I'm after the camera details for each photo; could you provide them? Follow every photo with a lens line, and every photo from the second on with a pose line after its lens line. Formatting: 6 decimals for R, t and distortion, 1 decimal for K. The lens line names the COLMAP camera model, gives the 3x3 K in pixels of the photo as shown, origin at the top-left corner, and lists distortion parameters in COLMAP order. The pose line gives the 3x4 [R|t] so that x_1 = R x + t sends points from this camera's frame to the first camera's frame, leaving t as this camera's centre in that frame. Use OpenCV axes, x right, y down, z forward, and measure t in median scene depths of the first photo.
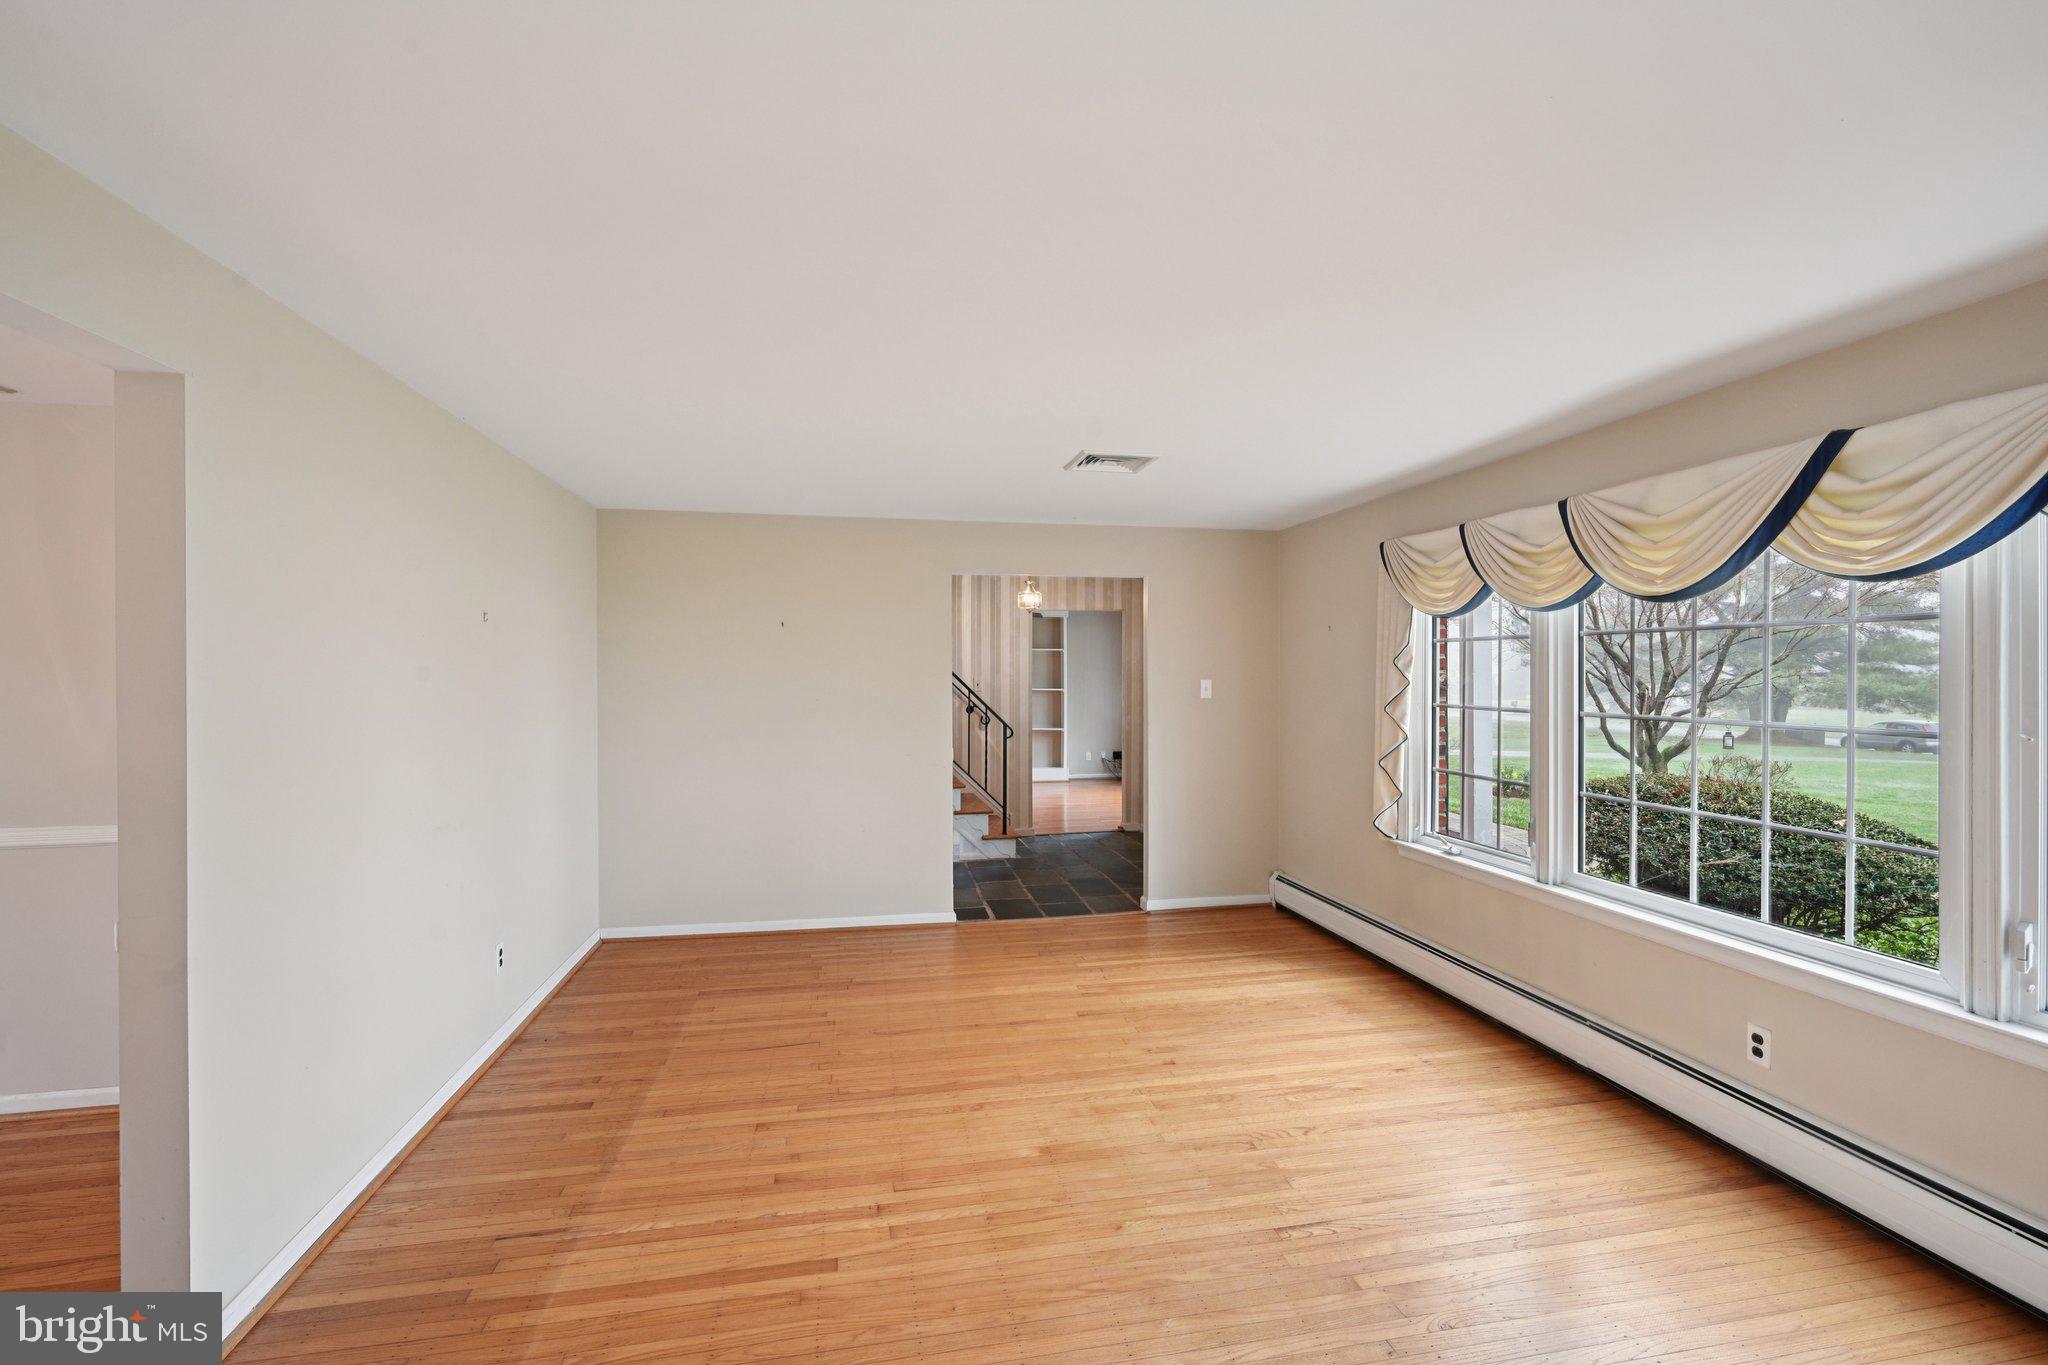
lens RADIAL K [[901.4, 0, 1034.8], [0, 901.4, 674.0], [0, 0, 1]] dist [0.002460, 0.000657]
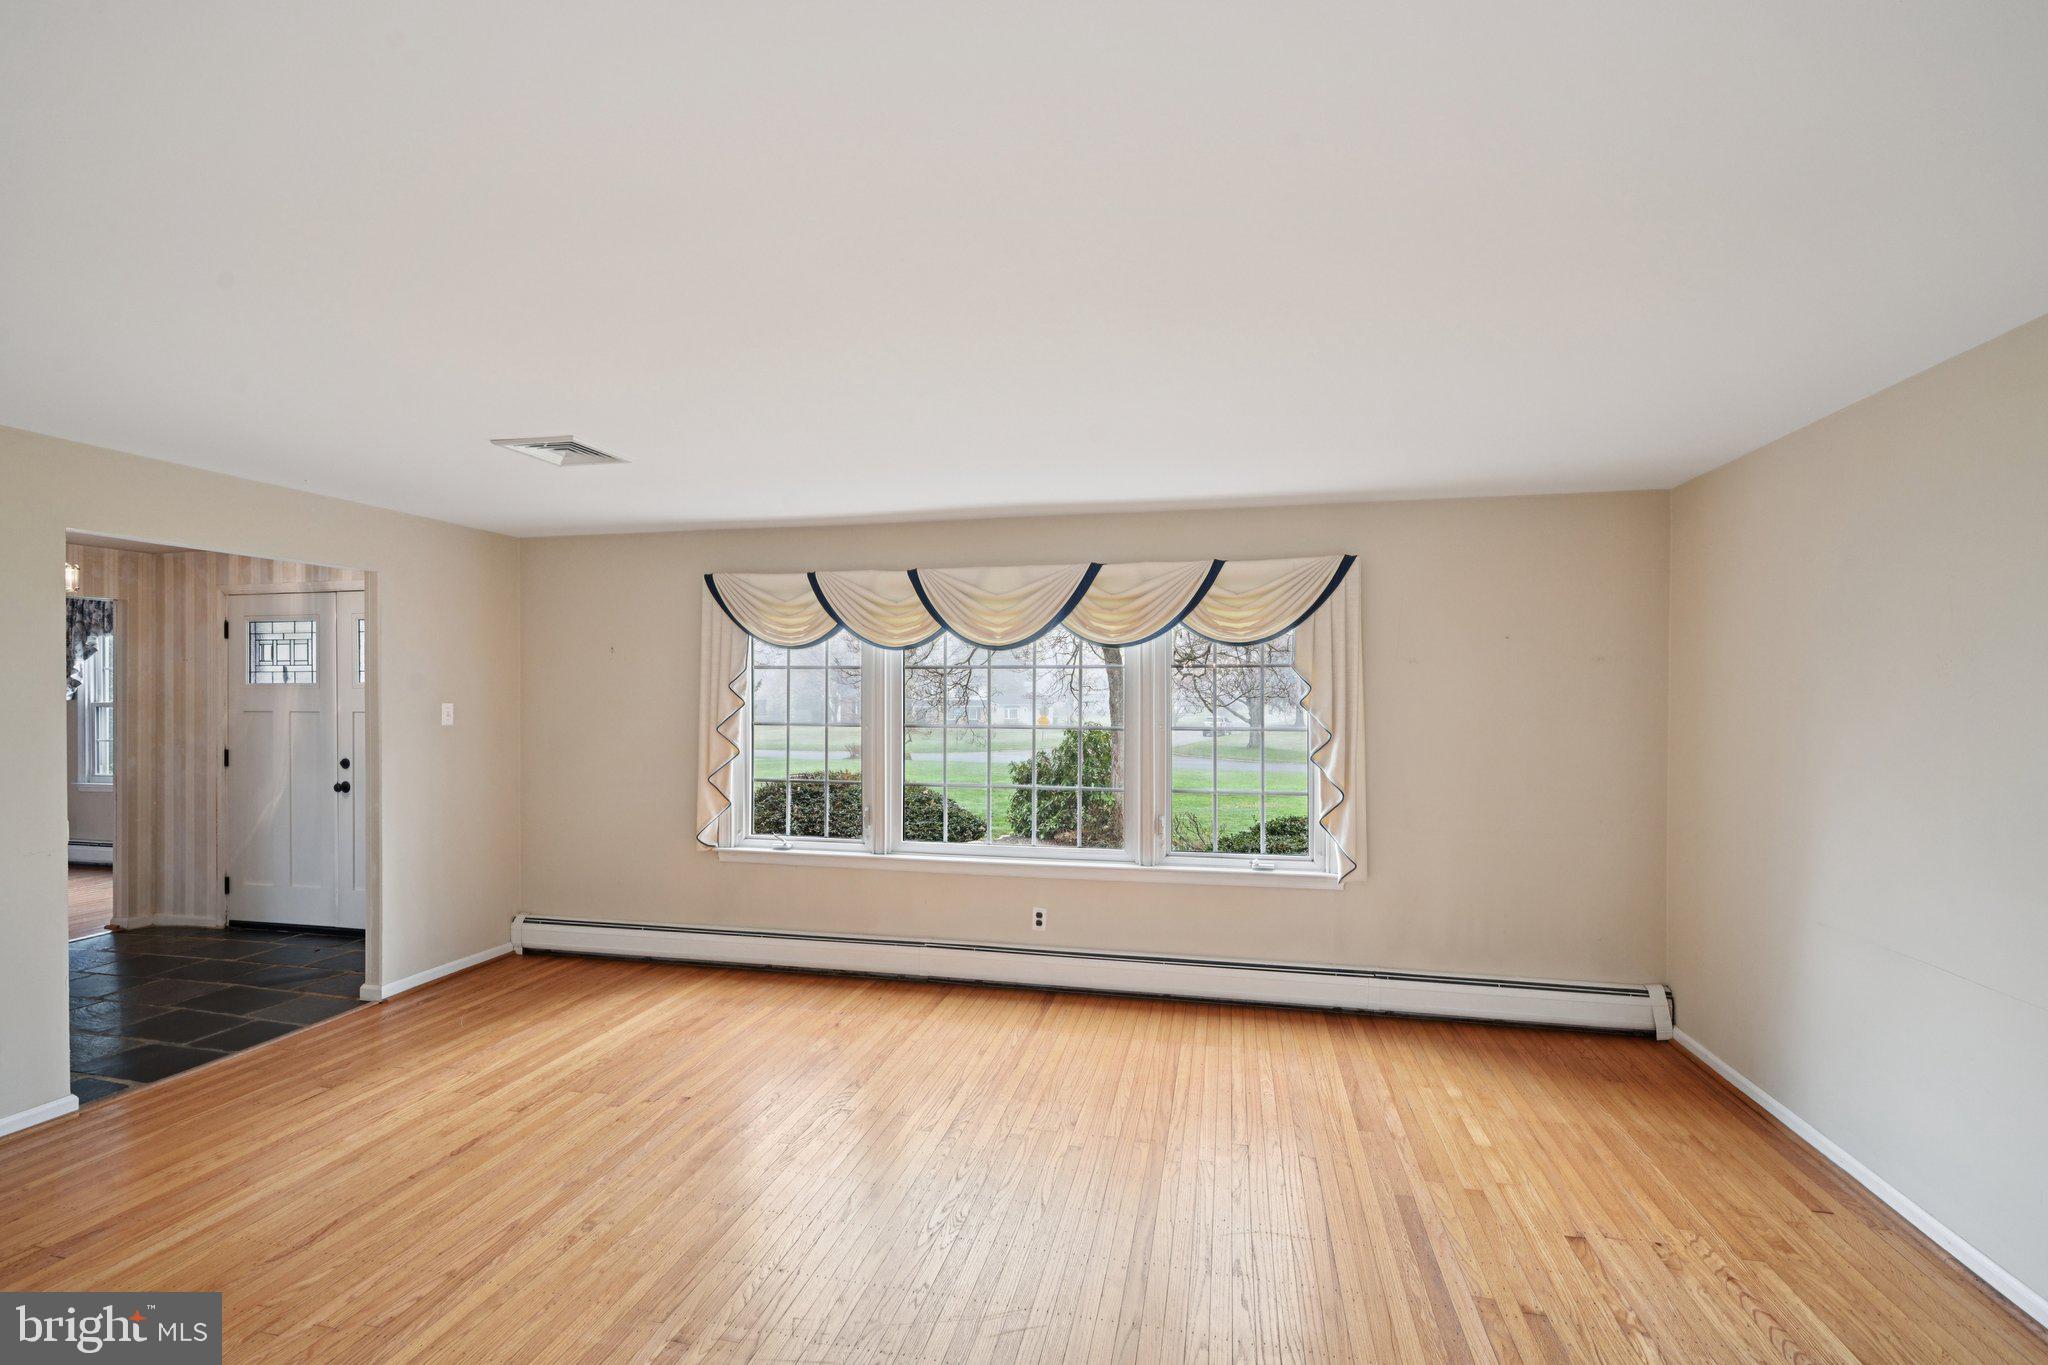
lens RADIAL K [[914.3, 0, 1025.4], [0, 914.3, 694.0], [0, 0, 1]] dist [0.000160, 0.000292]
pose [[0.404974, 0.001253, 0.914327, -0.506497], [-0.000003, 0.999999, -0.001369, -0.001747], [-0.914328, 0.000552, 0.404973, 0.227304]]
